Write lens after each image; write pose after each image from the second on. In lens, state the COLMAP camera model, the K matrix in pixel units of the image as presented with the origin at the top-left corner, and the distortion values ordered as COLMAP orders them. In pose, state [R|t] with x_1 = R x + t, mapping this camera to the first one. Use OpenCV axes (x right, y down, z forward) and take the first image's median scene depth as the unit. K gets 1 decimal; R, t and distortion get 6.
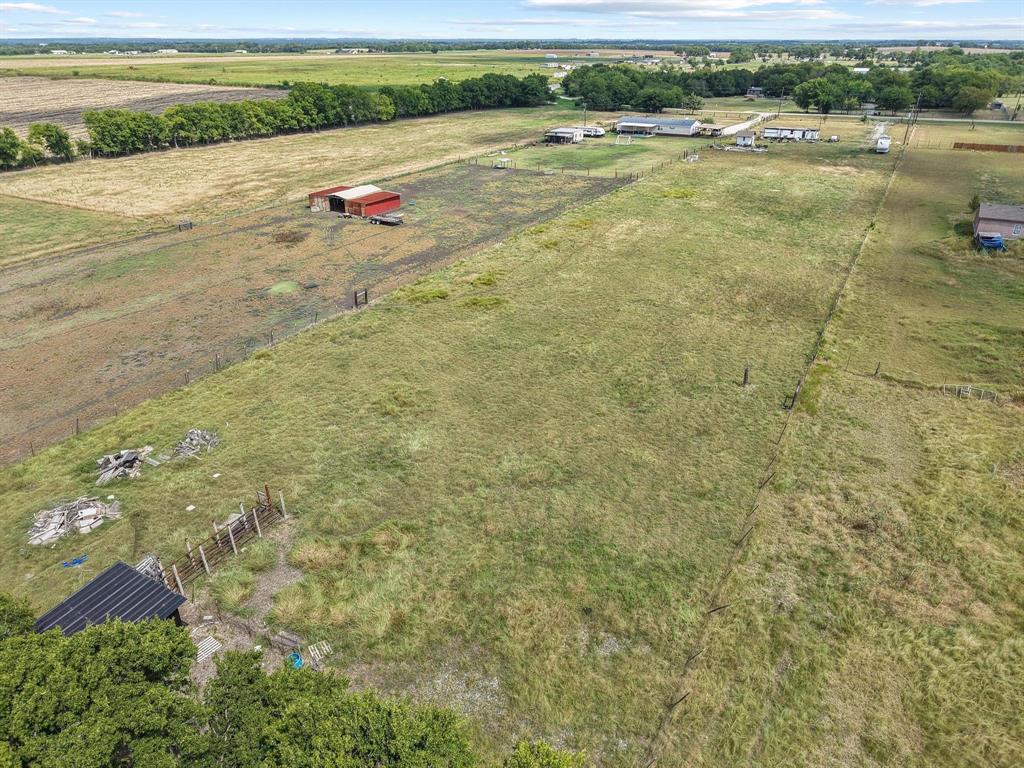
lens RADIAL K [[687.4, 0, 515.9], [0, 687.4, 382.6], [0, 0, 1]] dist [0.019168, -0.020746]
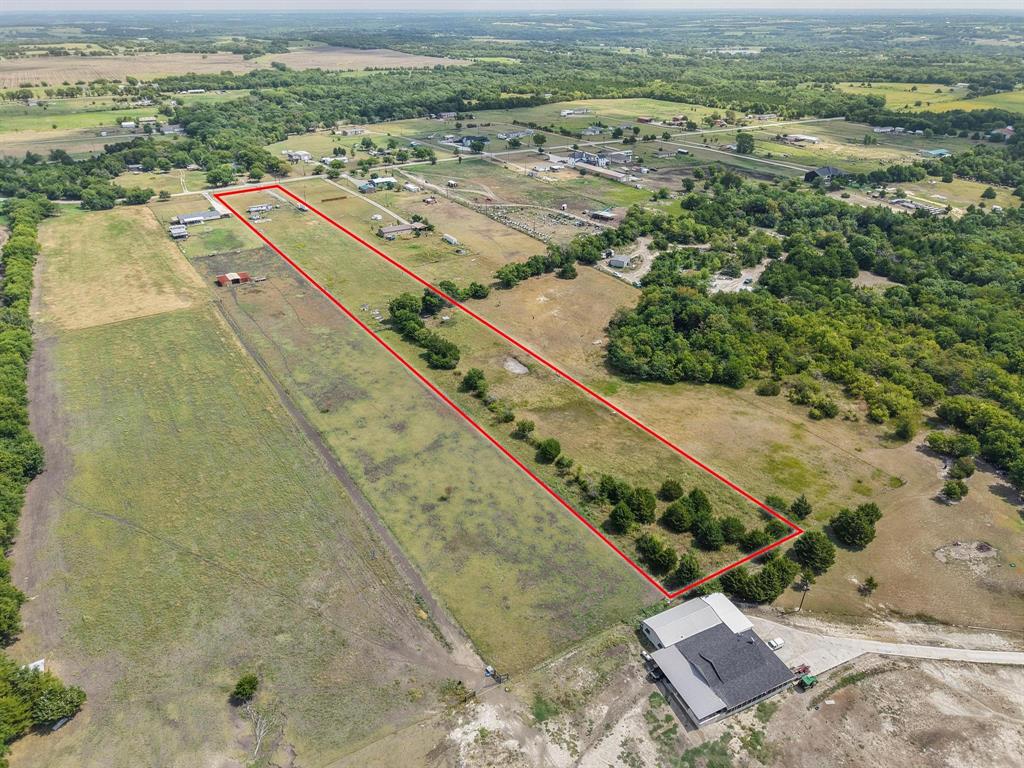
lens RADIAL K [[687.4, 0, 515.9], [0, 687.4, 382.6], [0, 0, 1]] dist [0.019168, -0.020746]
pose [[0.458682, -0.427460, 0.779030, -1.299893], [0.398867, 0.882453, 0.249362, -0.079171], [-0.794050, 0.196351, 0.575265, -0.928028]]
